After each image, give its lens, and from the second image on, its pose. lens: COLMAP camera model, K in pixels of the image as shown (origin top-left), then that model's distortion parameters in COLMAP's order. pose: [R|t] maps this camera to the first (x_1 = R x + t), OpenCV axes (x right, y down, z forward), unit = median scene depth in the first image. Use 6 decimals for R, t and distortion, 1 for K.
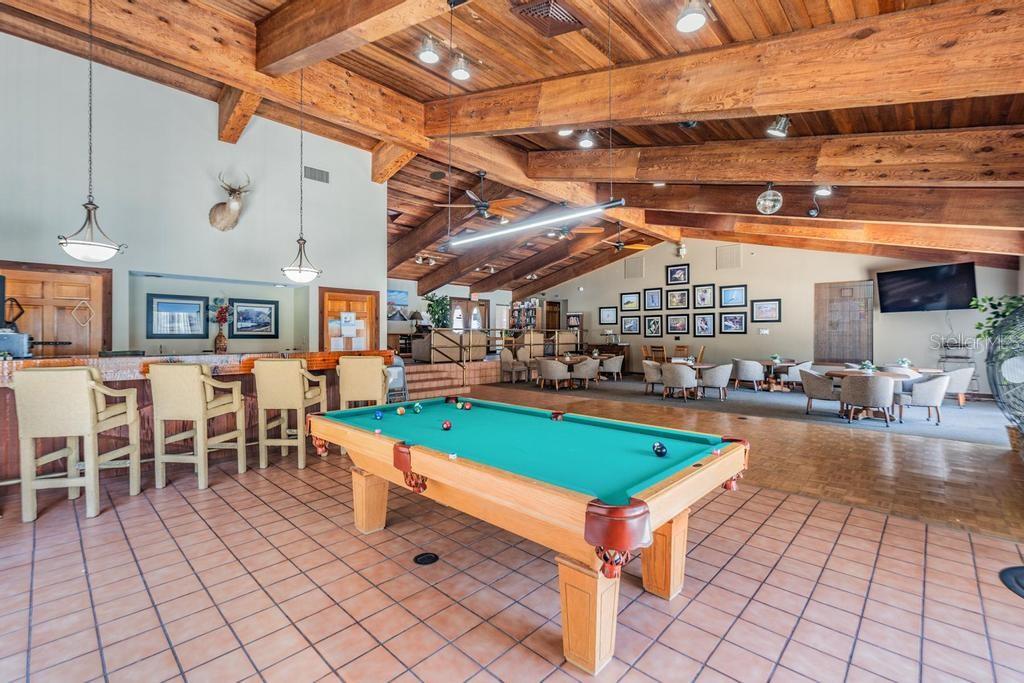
lens RADIAL K [[454.3, 0, 515.3], [0, 454.3, 338.2], [0, 0, 1]] dist [0.002839, -0.001583]
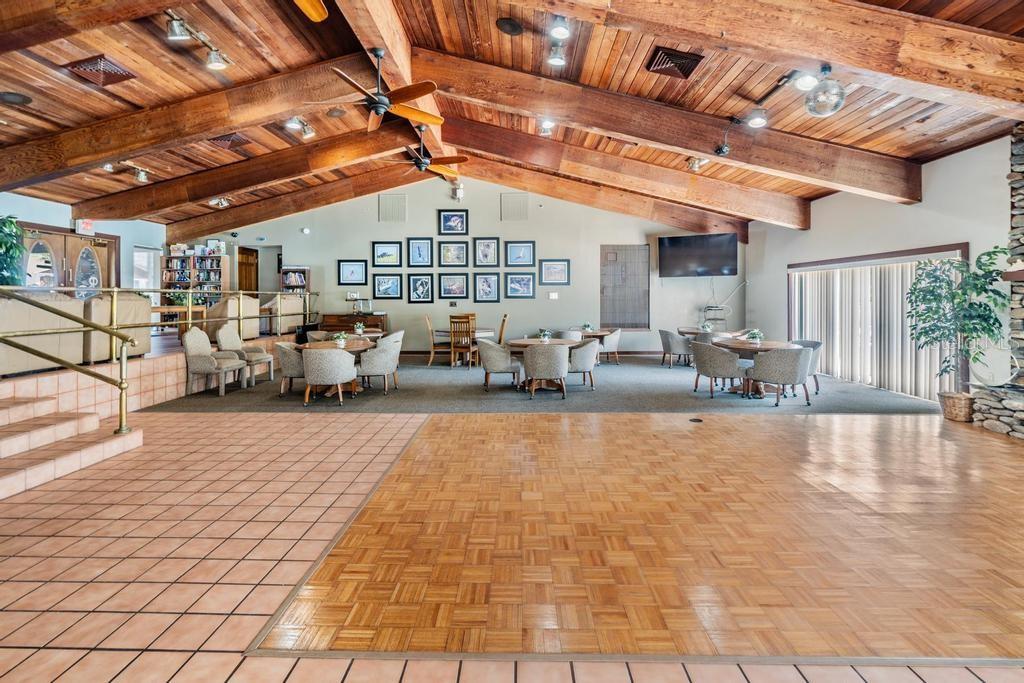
lens RADIAL K [[454.3, 0, 504.7], [0, 454.3, 301.1], [0, 0, 1]] dist [0.002839, -0.001583]
pose [[0.742513, -0.006719, 0.669798, -0.091209], [0.007565, 0.999970, 0.001644, -0.005042], [-0.669789, 0.003846, 0.742541, 0.335607]]
